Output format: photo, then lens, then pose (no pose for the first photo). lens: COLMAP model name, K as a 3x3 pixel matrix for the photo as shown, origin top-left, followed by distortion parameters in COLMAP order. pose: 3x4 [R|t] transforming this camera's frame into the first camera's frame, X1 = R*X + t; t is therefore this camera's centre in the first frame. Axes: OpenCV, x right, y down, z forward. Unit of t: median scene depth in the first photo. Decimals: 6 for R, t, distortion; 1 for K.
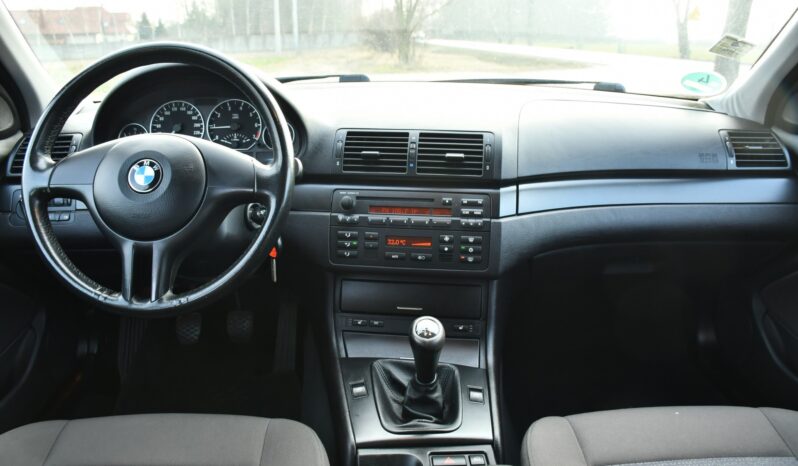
lens RADIAL K [[616.0, 0, 397.7], [0, 616.0, 234.4], [0, 0, 1]] dist [-0.096719, 0.008104]
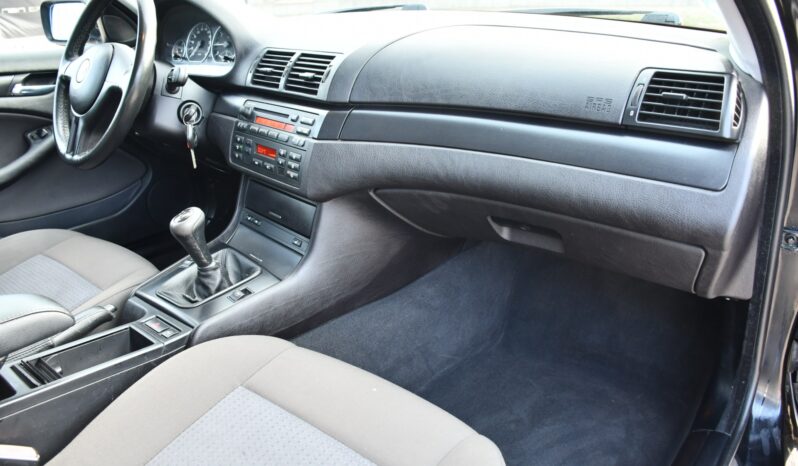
lens RADIAL K [[616.0, 0, 401.0], [0, 616.0, 230.6], [0, 0, 1]] dist [-0.096719, 0.008104]
pose [[0.742061, 0.221902, -0.632539, 0.912122], [-0.179853, 0.974929, 0.131023, -0.036360], [0.645754, 0.016537, 0.763366, 0.324377]]
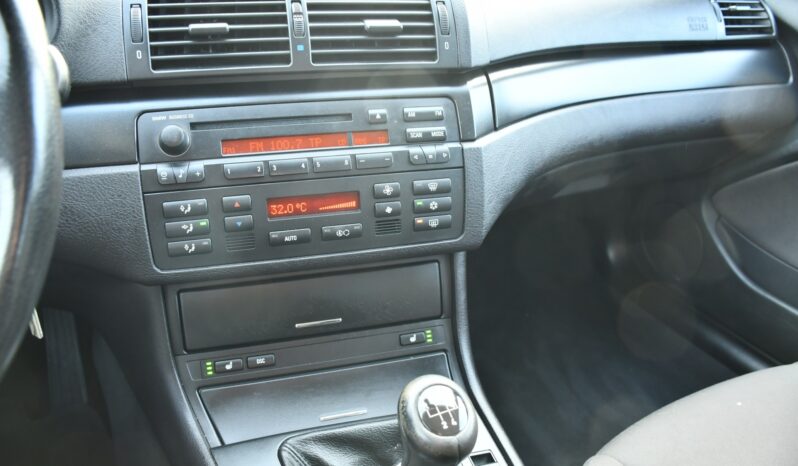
lens RADIAL K [[616.0, 0, 397.1], [0, 616.0, 239.8], [0, 0, 1]] dist [-0.096719, 0.008104]
pose [[0.926278, -0.155328, 0.343339, -0.094866], [0.099125, 0.979444, 0.175682, -0.041004], [-0.363570, -0.128697, 0.922634, 0.508899]]
